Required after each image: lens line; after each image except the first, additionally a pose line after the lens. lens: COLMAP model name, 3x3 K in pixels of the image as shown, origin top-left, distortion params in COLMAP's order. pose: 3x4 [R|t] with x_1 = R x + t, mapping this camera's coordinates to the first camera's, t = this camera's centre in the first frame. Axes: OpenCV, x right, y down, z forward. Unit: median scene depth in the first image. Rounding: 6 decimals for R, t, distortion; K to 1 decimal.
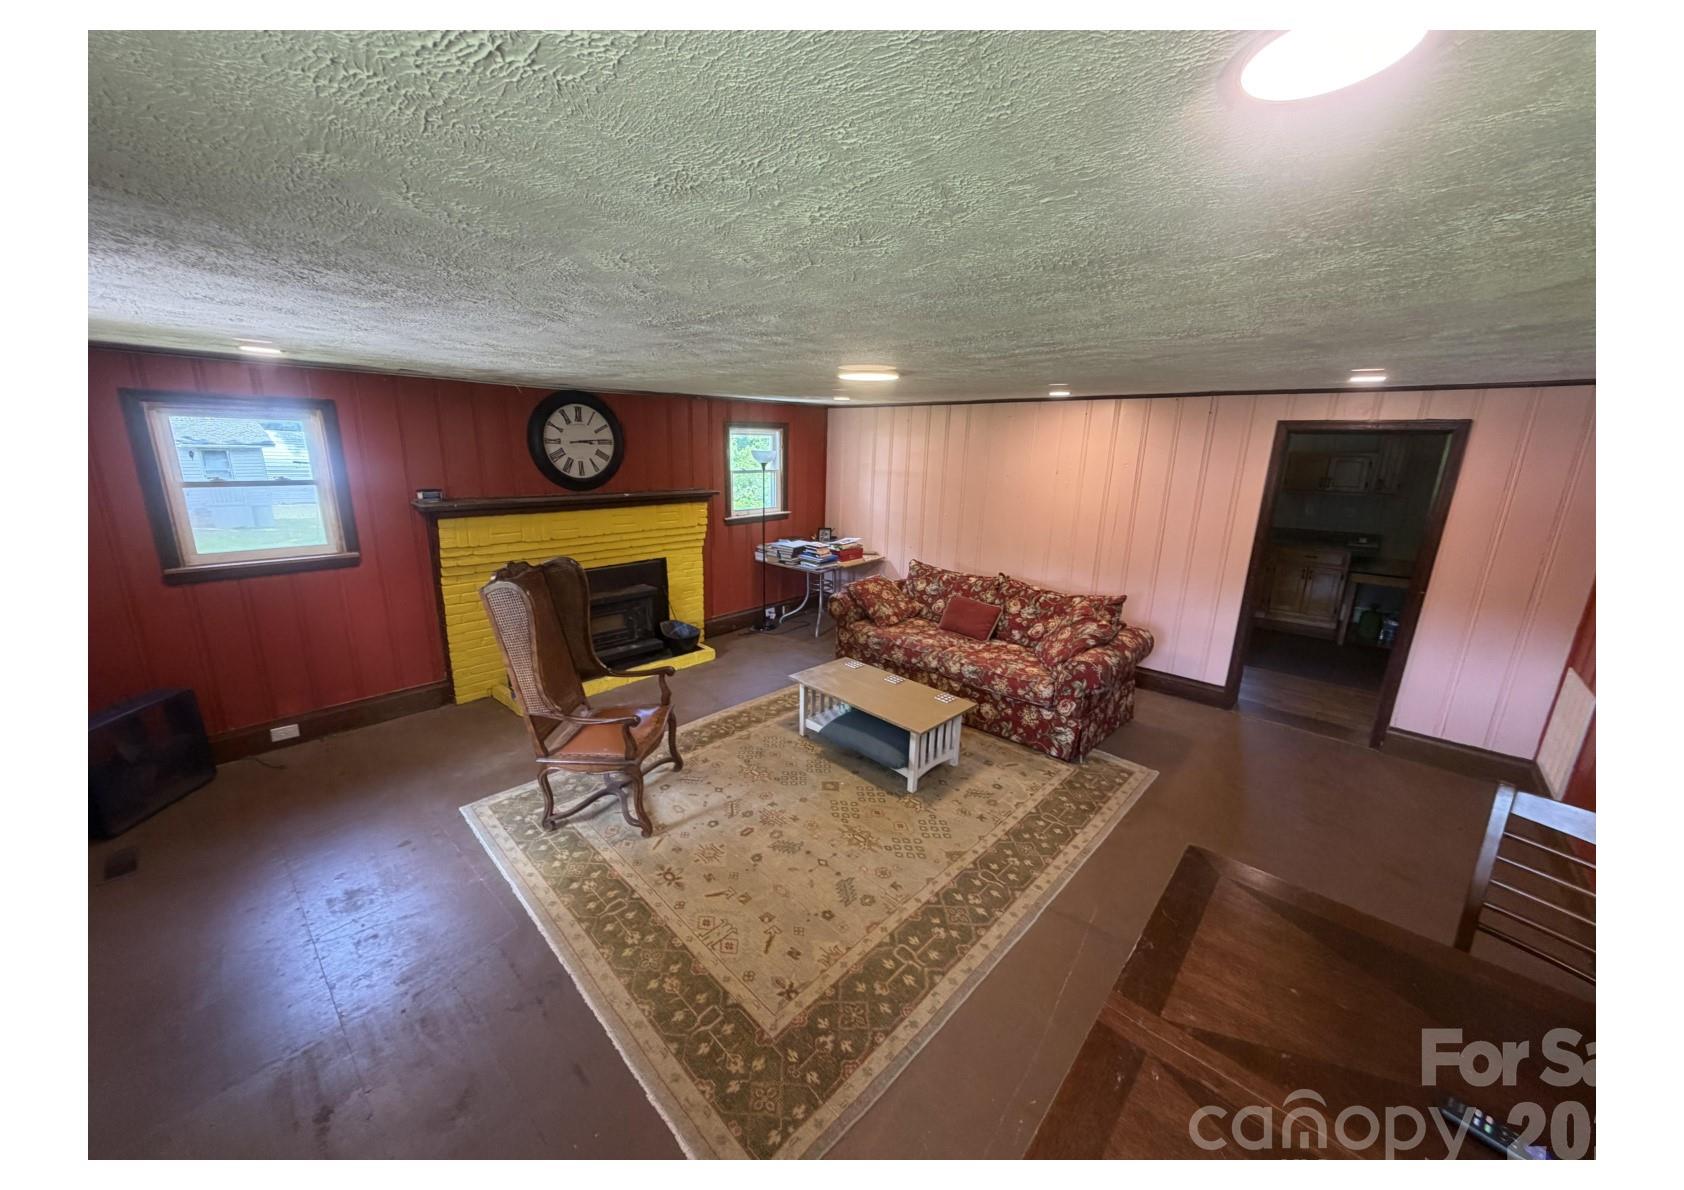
lens RADIAL K [[599.9, 0, 839.1], [0, 599.9, 594.0], [0, 0, 1]] dist [0.000675, 0.000004]
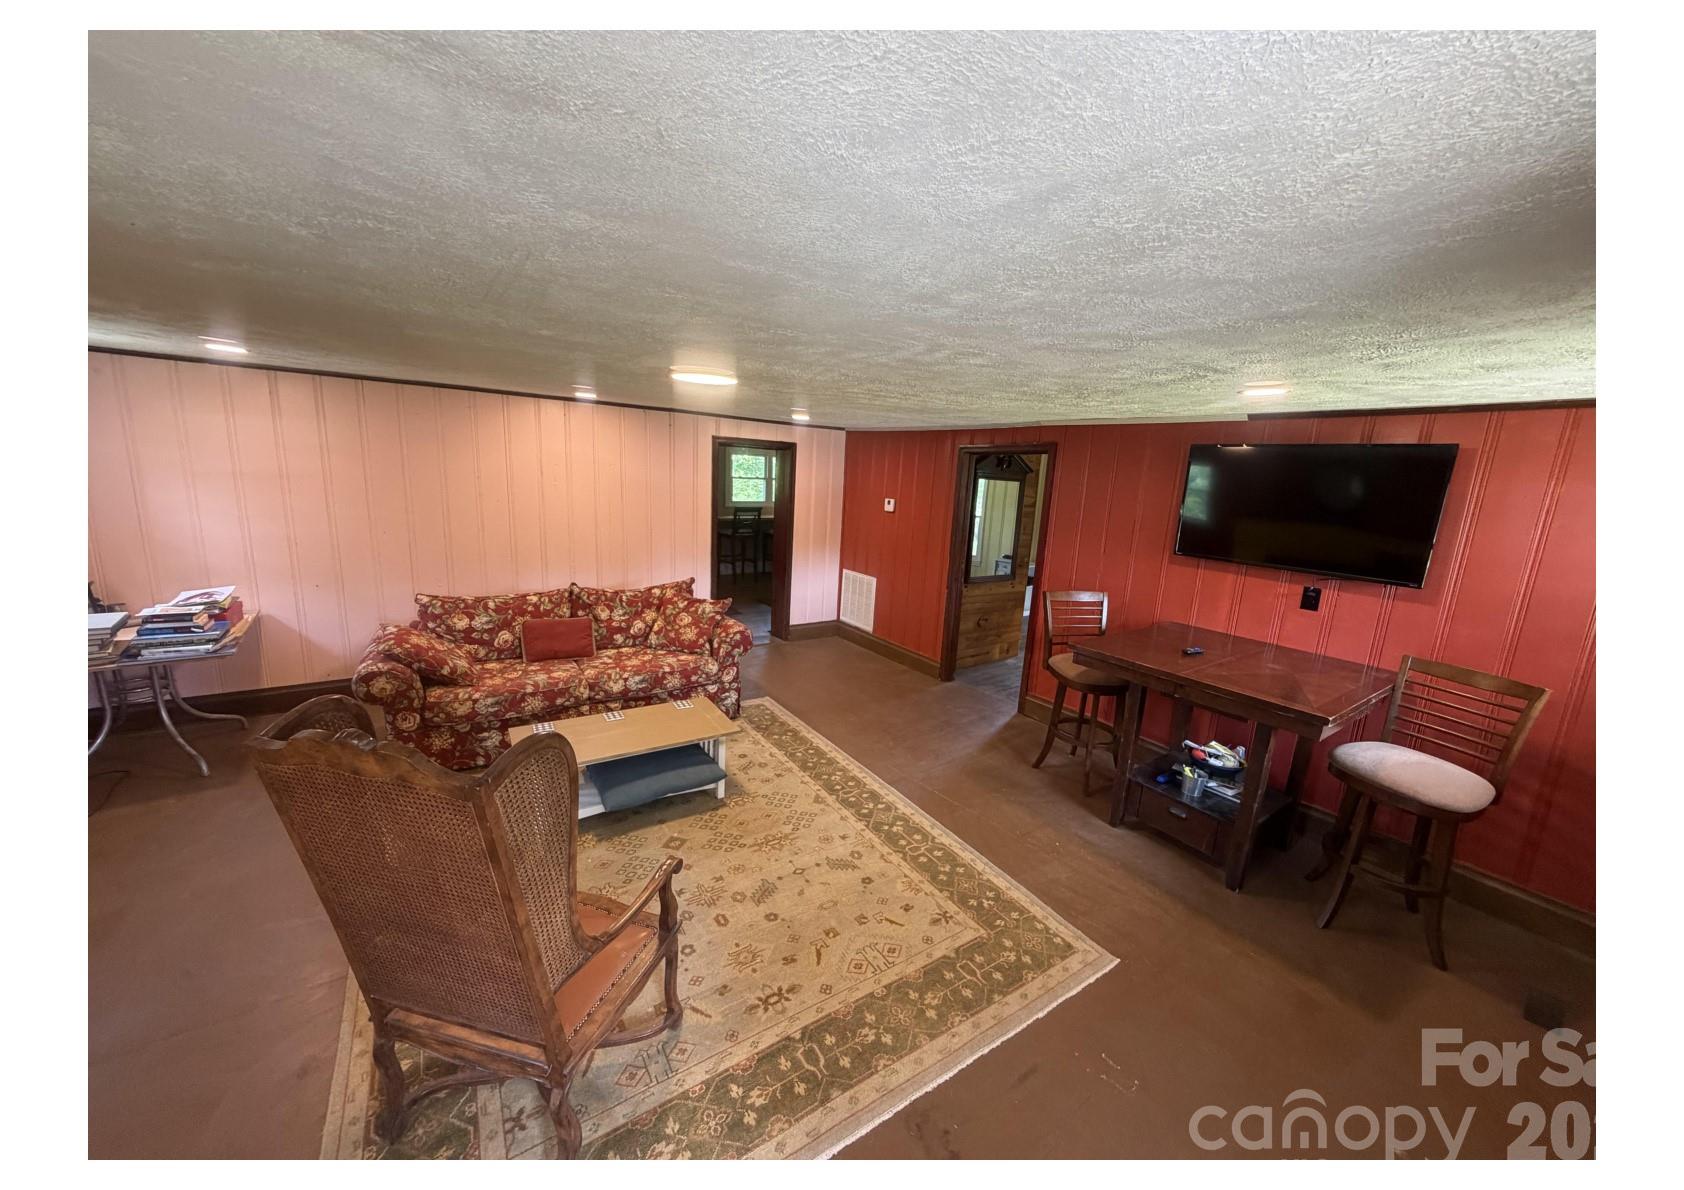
lens RADIAL K [[599.9, 0, 839.1], [0, 599.9, 594.0], [0, 0, 1]] dist [0.000675, 0.000004]
pose [[0.217712, -0.202566, 0.954761, -0.651835], [0.188070, 0.968600, 0.162617, -0.112765], [-0.957722, 0.144158, 0.248972, 0.461089]]
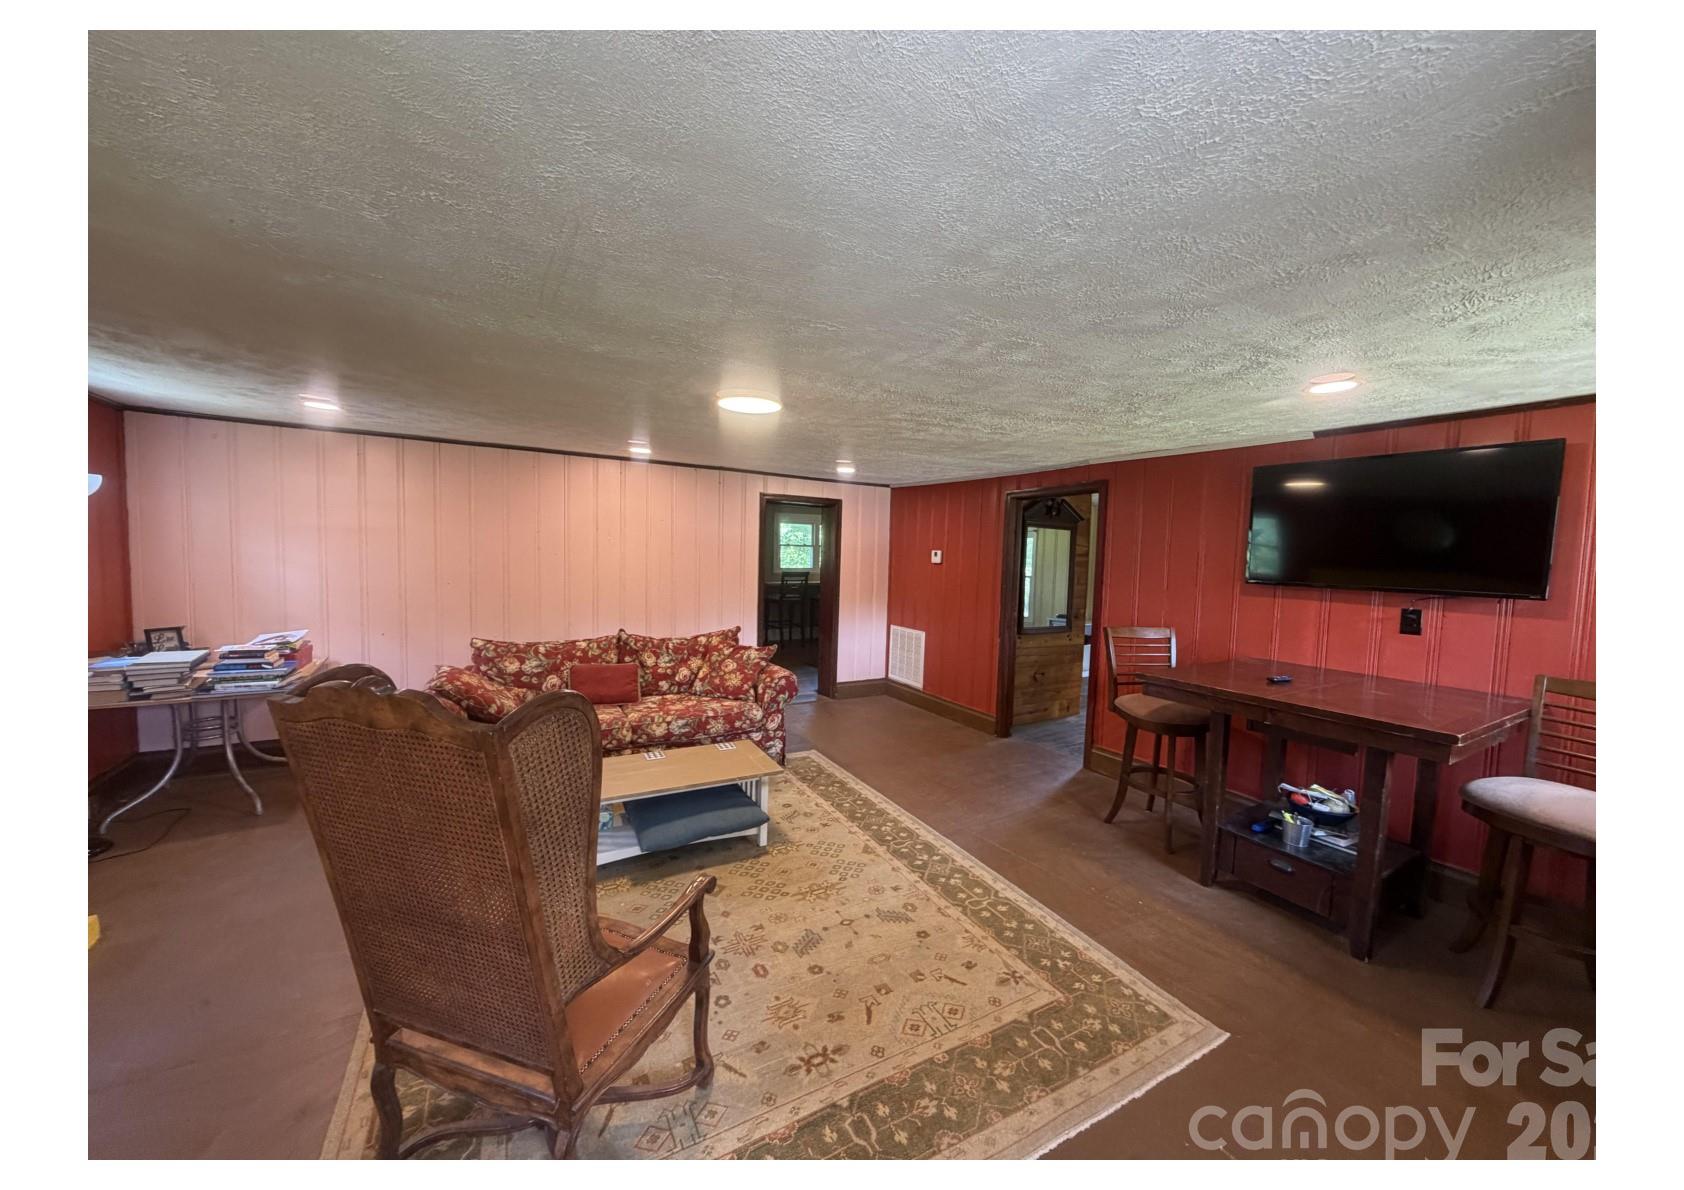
lens RADIAL K [[599.9, 0, 839.1], [0, 599.9, 594.0], [0, 0, 1]] dist [0.000675, 0.000004]
pose [[0.292761, -0.077935, 0.953004, -0.636141], [0.208777, 0.977835, 0.015830, -0.039757], [-0.933115, 0.194331, 0.302544, 0.476675]]
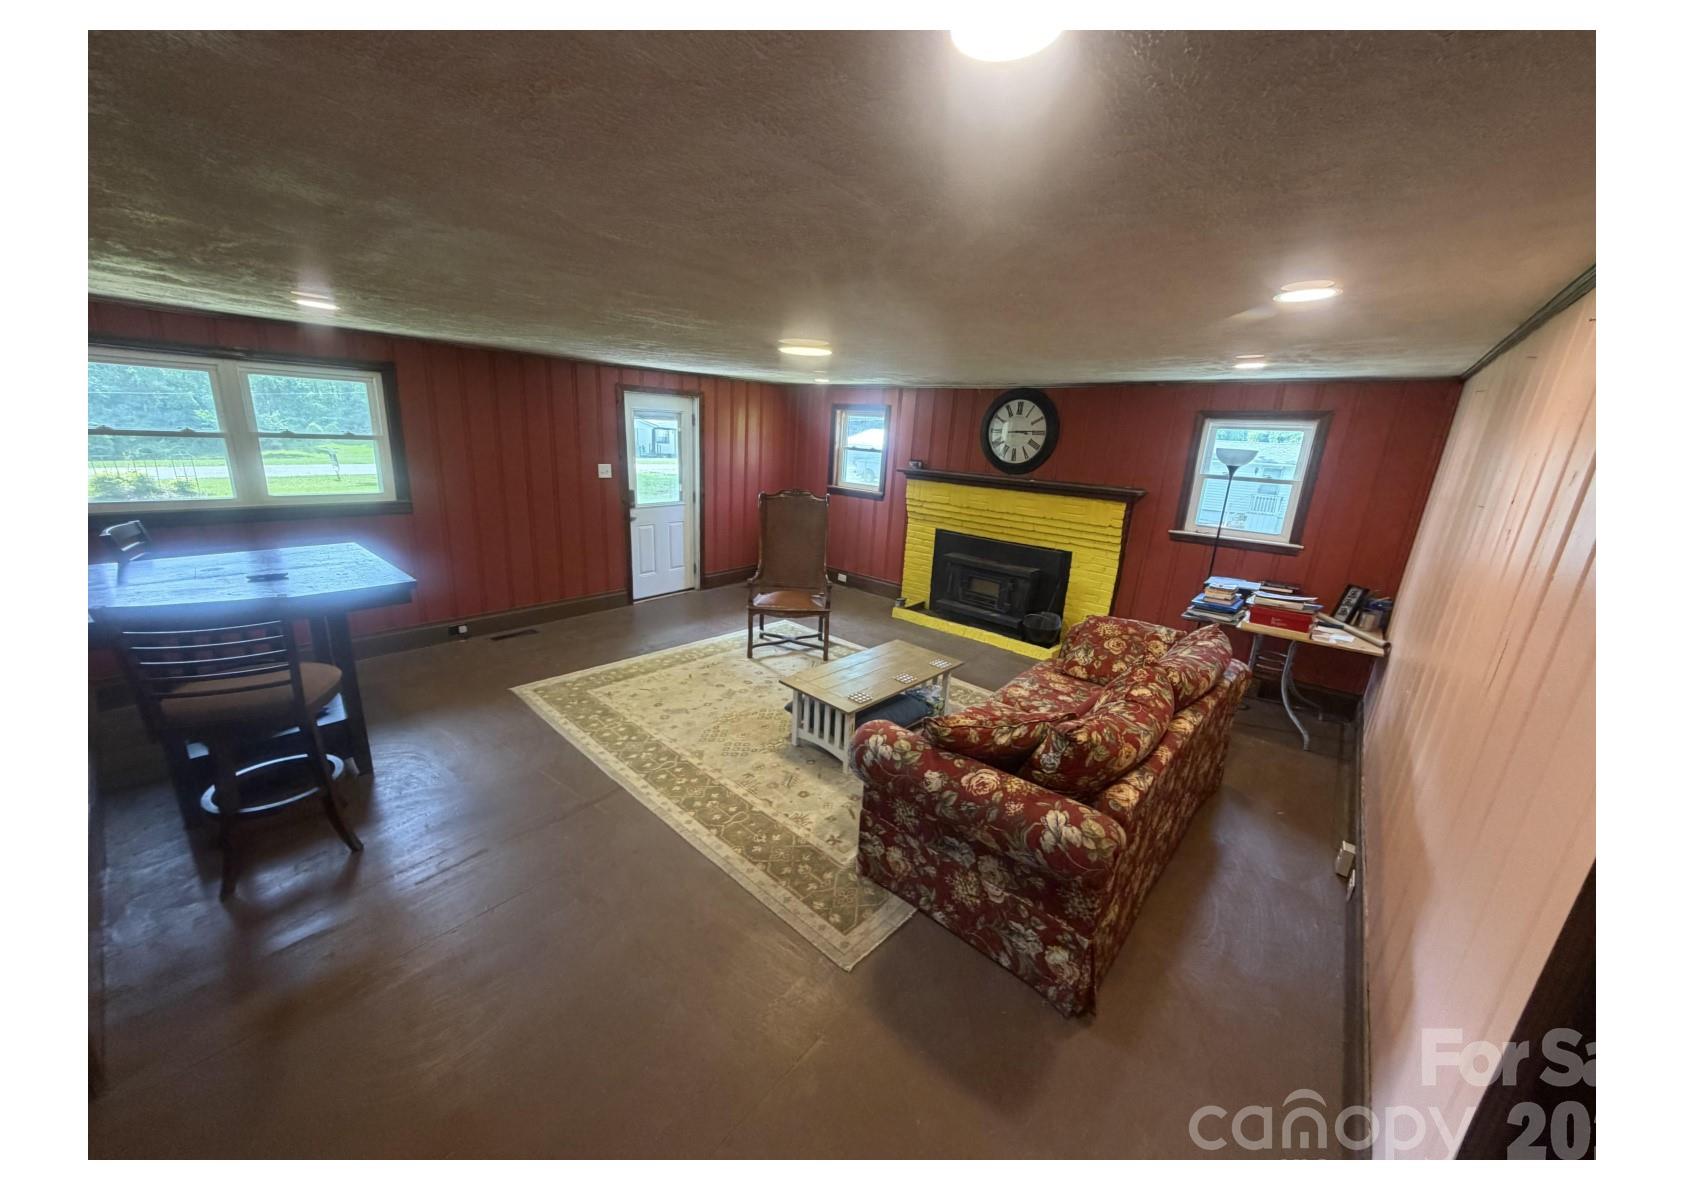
lens RADIAL K [[599.9, 0, 839.1], [0, 599.9, 594.0], [0, 0, 1]] dist [0.000675, 0.000004]
pose [[0.024532, 0.243858, -0.969501, 0.965279], [-0.291464, 0.929405, 0.226397, -0.155741], [0.956267, 0.277020, 0.093876, 0.812514]]
